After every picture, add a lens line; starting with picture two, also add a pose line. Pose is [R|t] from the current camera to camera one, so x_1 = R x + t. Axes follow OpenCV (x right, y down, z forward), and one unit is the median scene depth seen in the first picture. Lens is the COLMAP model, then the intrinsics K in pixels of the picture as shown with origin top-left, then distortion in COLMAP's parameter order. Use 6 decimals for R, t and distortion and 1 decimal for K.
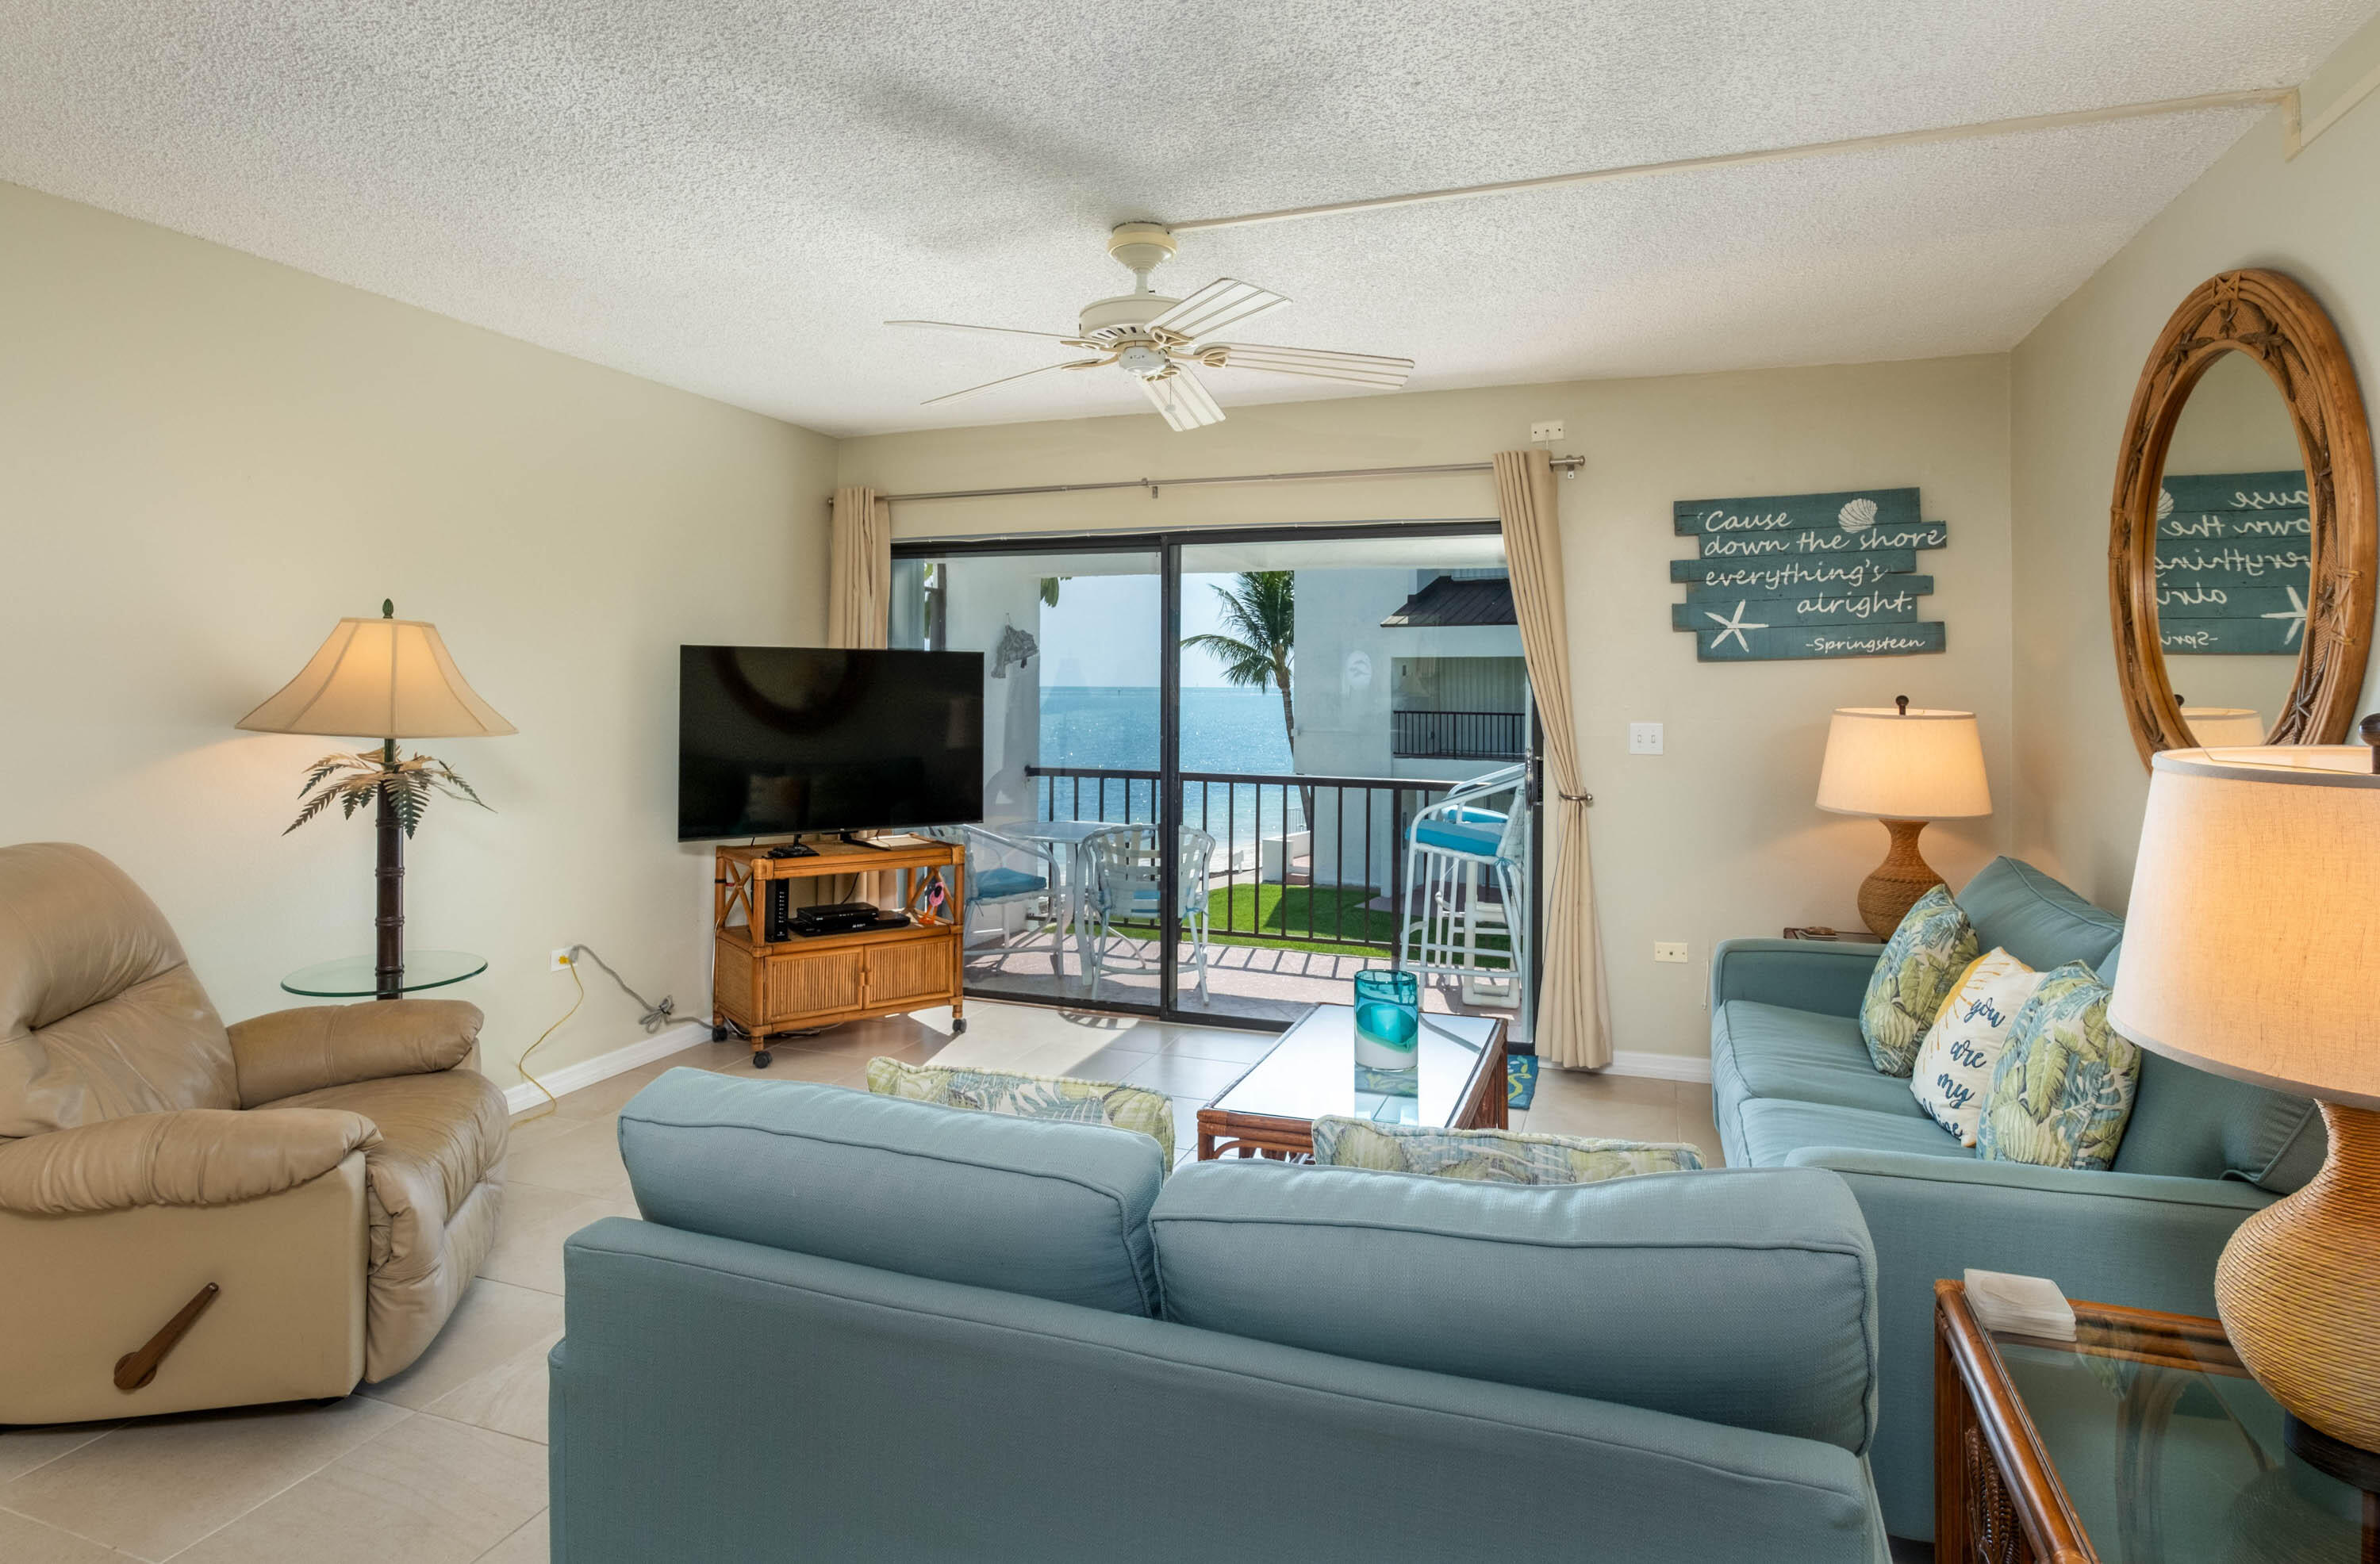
lens RADIAL K [[1295.4, 0, 1186.0], [0, 1295.4, 676.4], [0, 0, 1]] dist [0.000465, 0.000066]
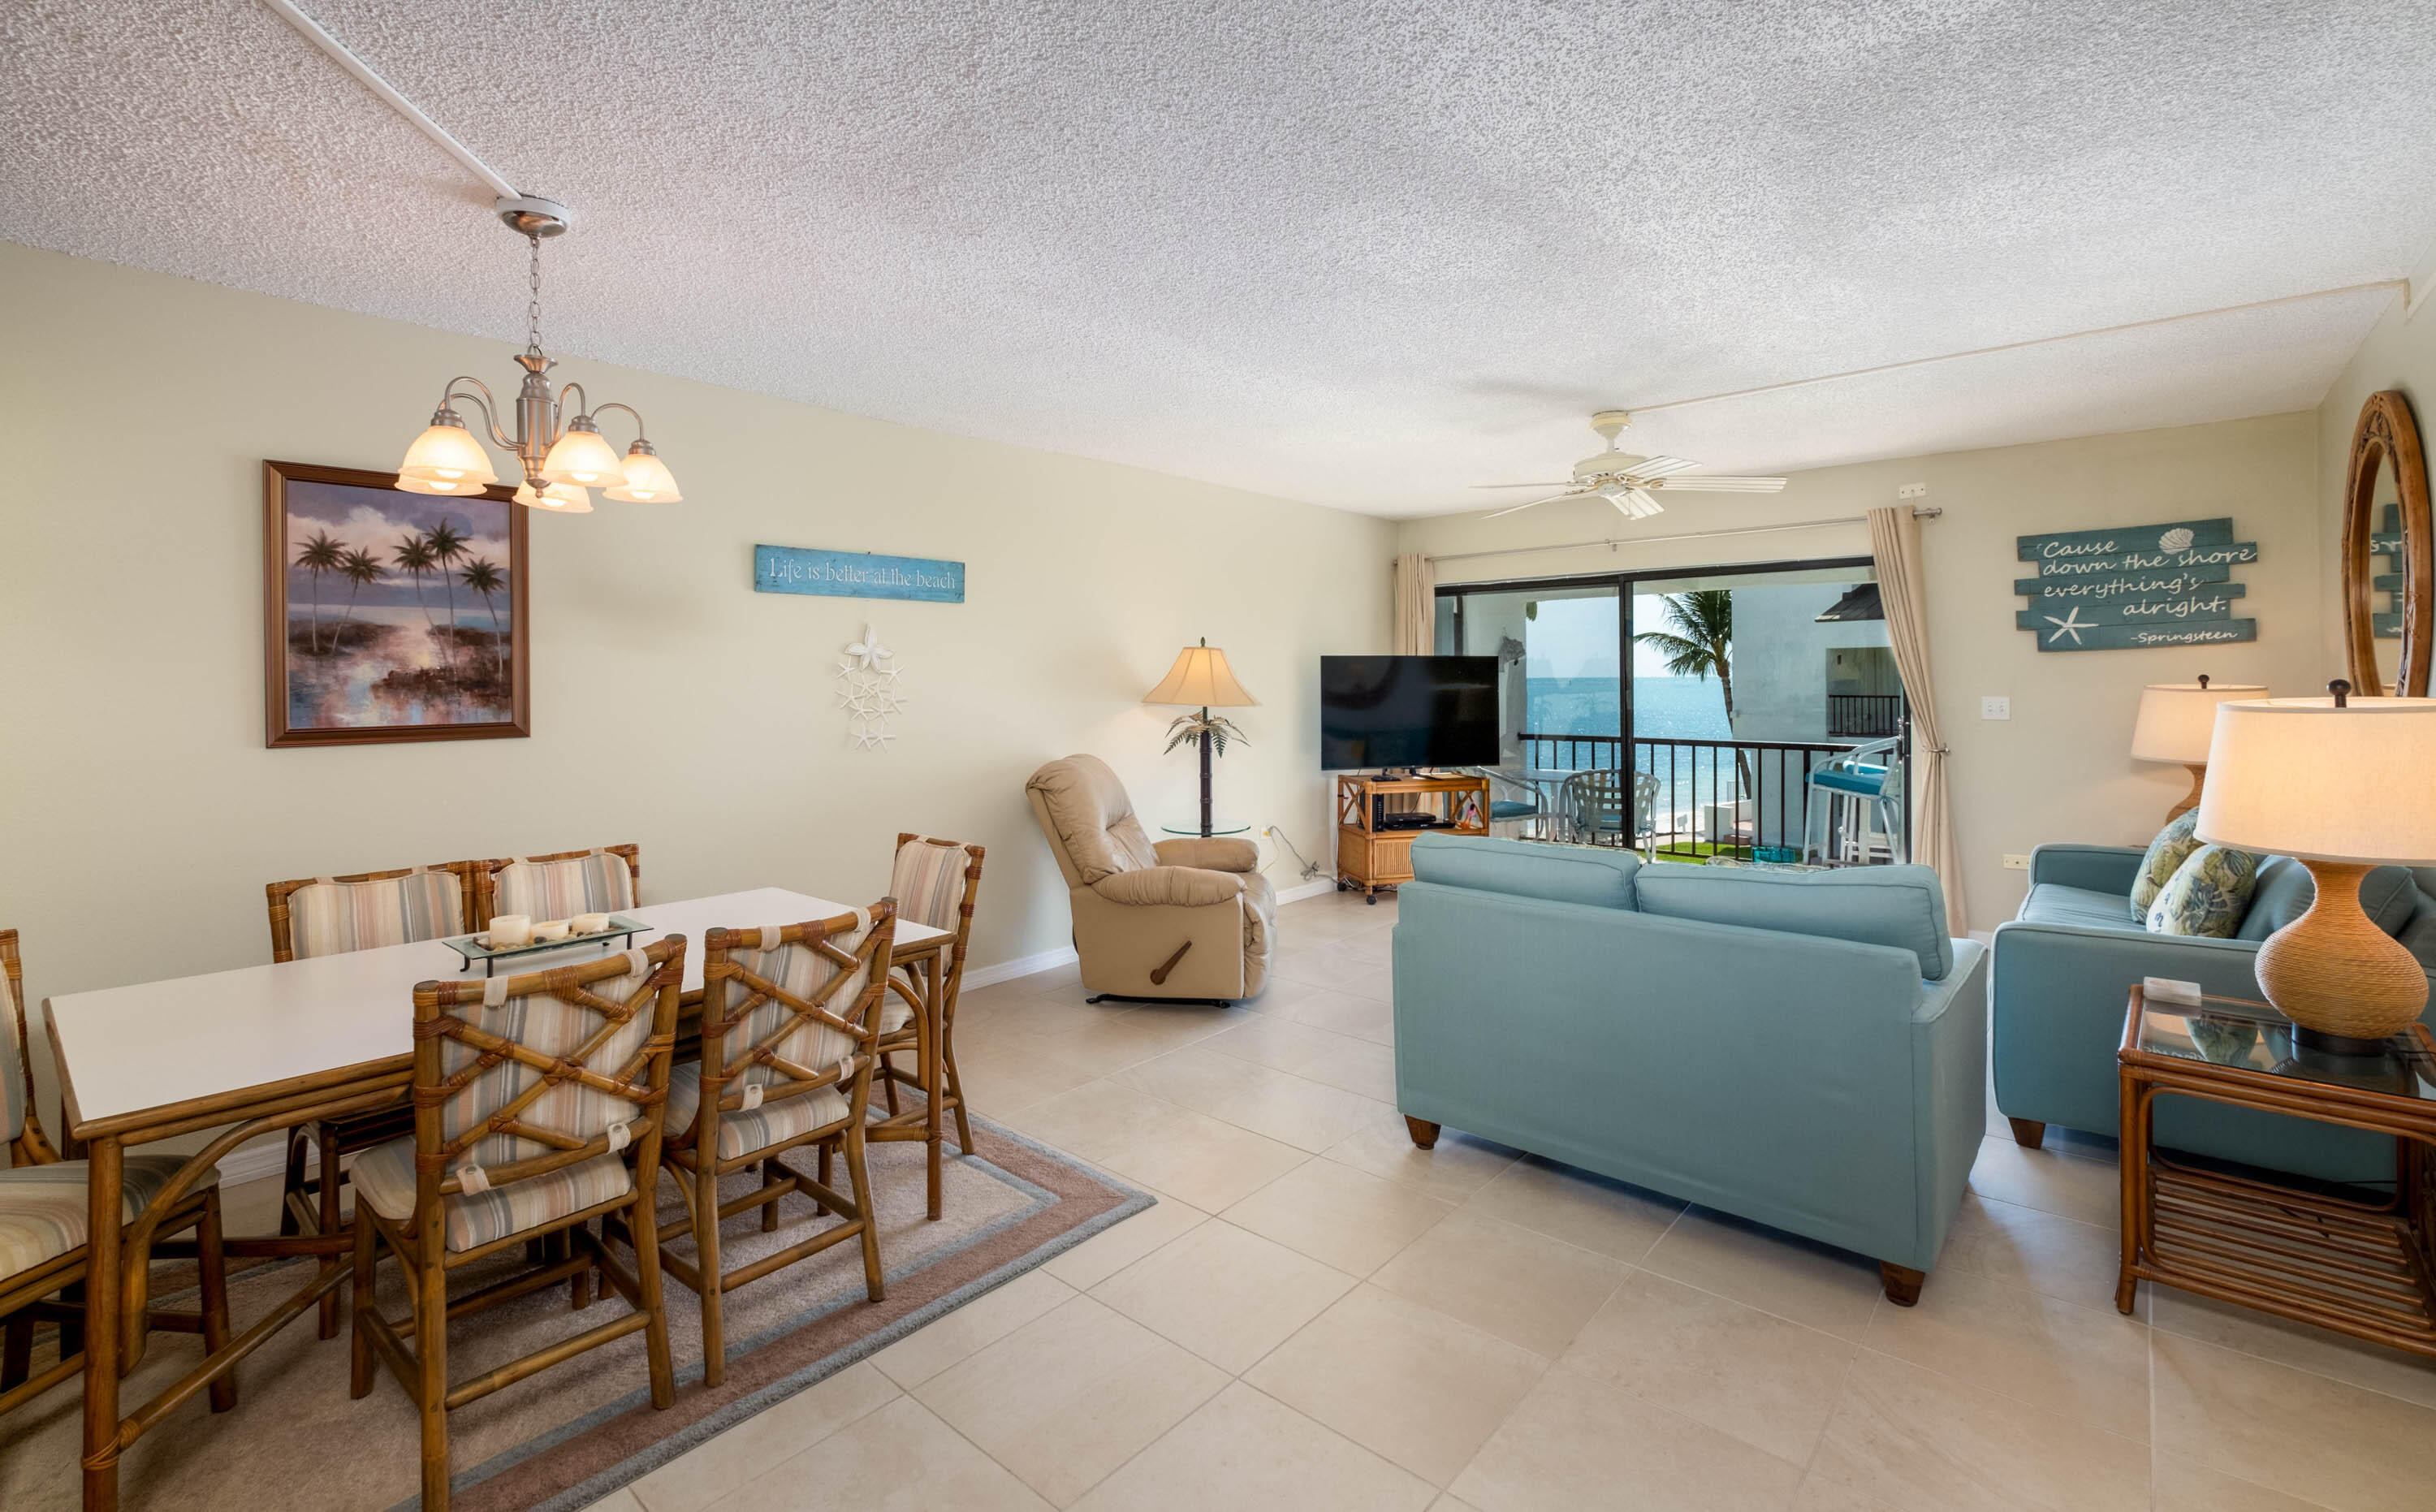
lens RADIAL K [[1068.4, 0, 1200.4], [0, 1068.4, 695.9], [0, 0, 1]] dist [-0.014218, -0.000027]
pose [[0.927483, -0.007952, -0.373780, -0.010368], [0.016449, 0.999674, 0.019548, -0.001705], [0.373502, -0.024279, 0.927312, -0.368034]]
